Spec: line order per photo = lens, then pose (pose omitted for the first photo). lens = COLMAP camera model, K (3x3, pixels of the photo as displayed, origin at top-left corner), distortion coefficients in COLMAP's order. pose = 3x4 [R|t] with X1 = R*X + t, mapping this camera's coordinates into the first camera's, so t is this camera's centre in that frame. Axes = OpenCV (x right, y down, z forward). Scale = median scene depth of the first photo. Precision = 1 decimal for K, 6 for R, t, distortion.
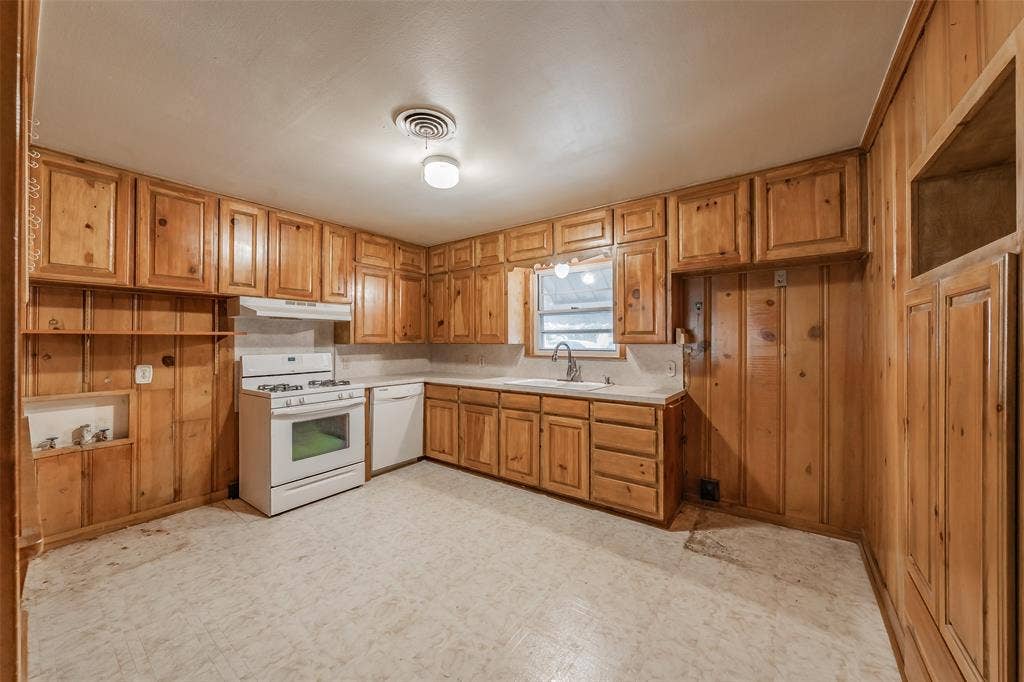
lens RADIAL K [[365.4, 0, 503.6], [0, 365.4, 337.6], [0, 0, 1]] dist [-0.003083, 0.000857]
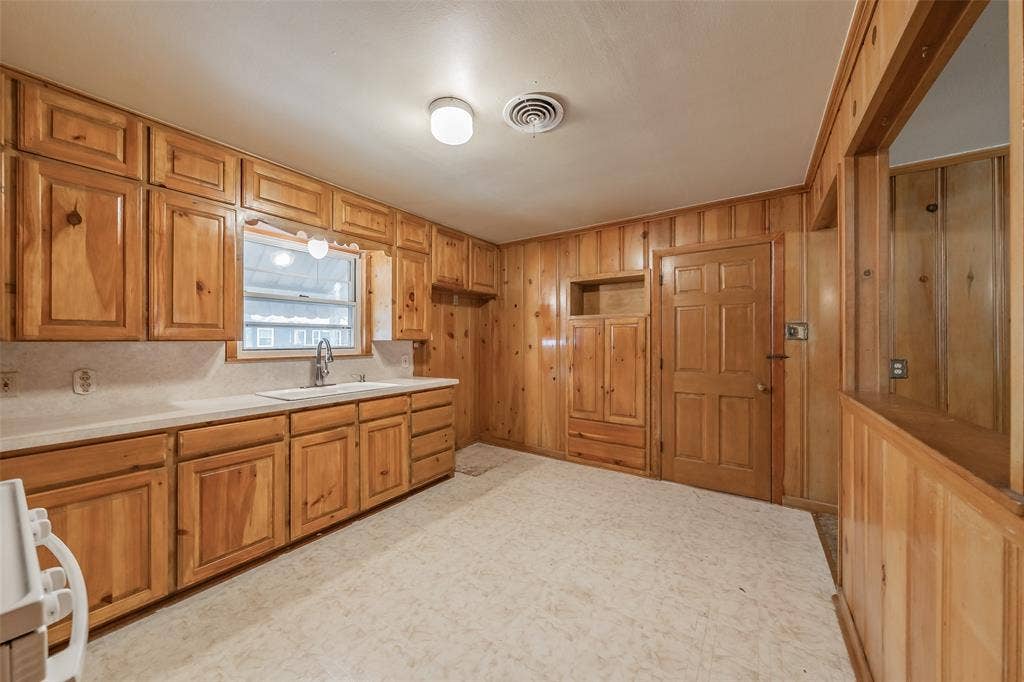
lens RADIAL K [[365.4, 0, 513.7], [0, 365.4, 340.6], [0, 0, 1]] dist [-0.003083, 0.000857]
pose [[-0.056240, 0.002488, 0.998414, -0.784586], [-0.006190, 0.999977, -0.002841, 0.019615], [-0.998398, -0.006340, -0.056223, 0.729371]]
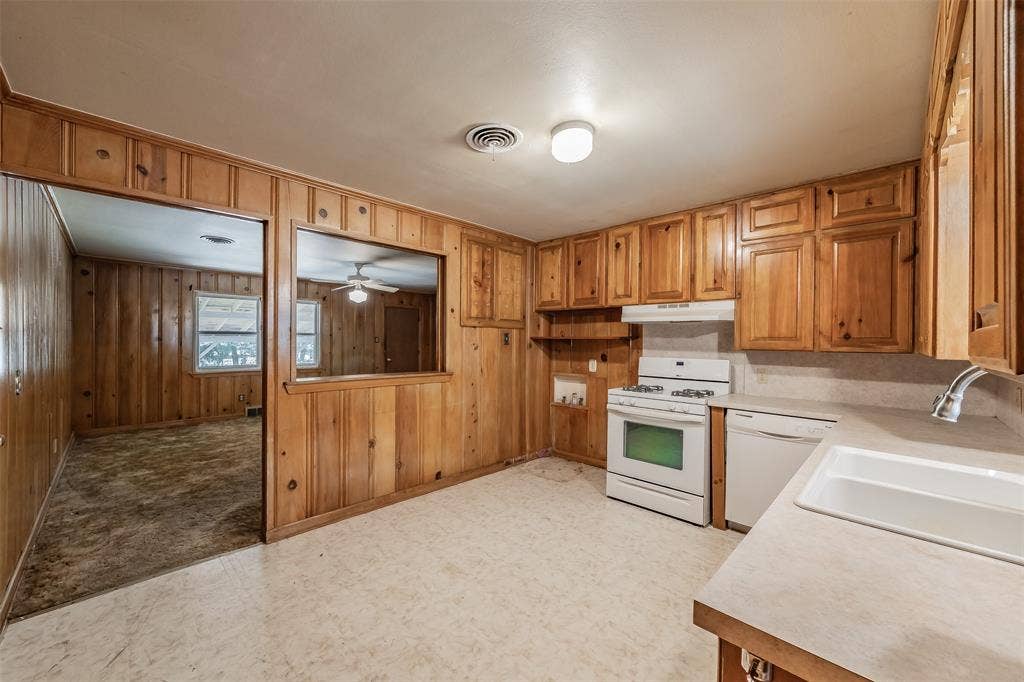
lens RADIAL K [[390.5, 0, 494.8], [0, 390.5, 344.5], [0, 0, 1]] dist [0.001391, 0.000025]
pose [[-0.134234, 0.008917, -0.990910, 0.592086], [-0.003397, 0.999949, 0.009458, 0.000341], [0.990944, 0.004636, -0.134197, 0.759623]]
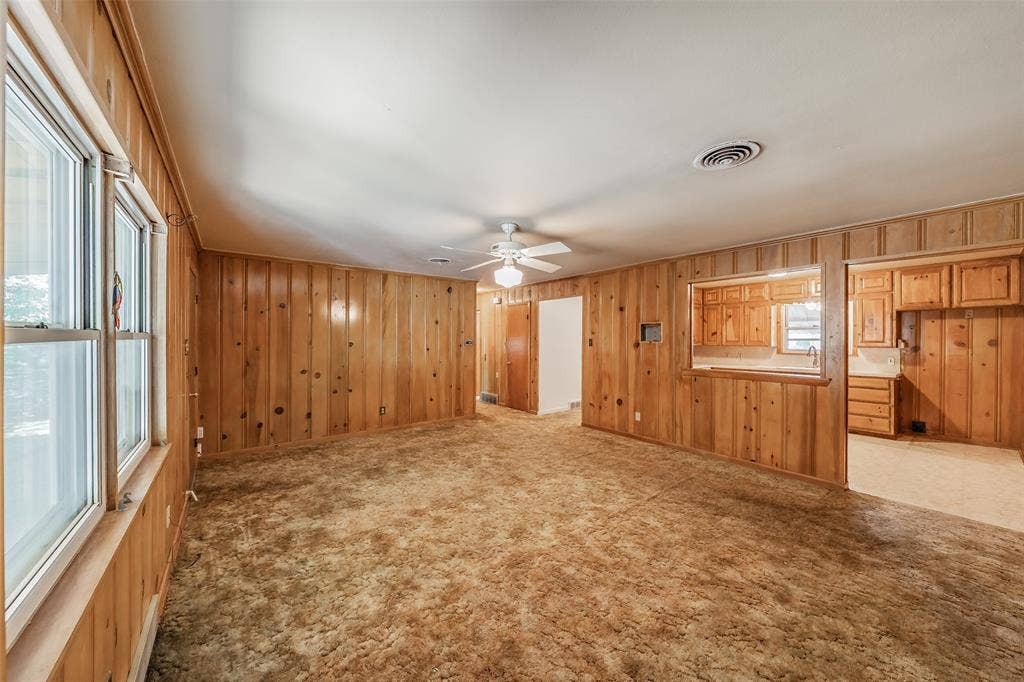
lens RADIAL K [[365.4, 0, 510.8], [0, 365.4, 339.1], [0, 0, 1]] dist [-0.003083, 0.000857]
pose [[0.967693, 0.003366, -0.252107, -0.954851], [-0.001117, 0.999958, 0.009062, -0.041859], [0.252127, -0.008488, 0.967657, -1.280749]]
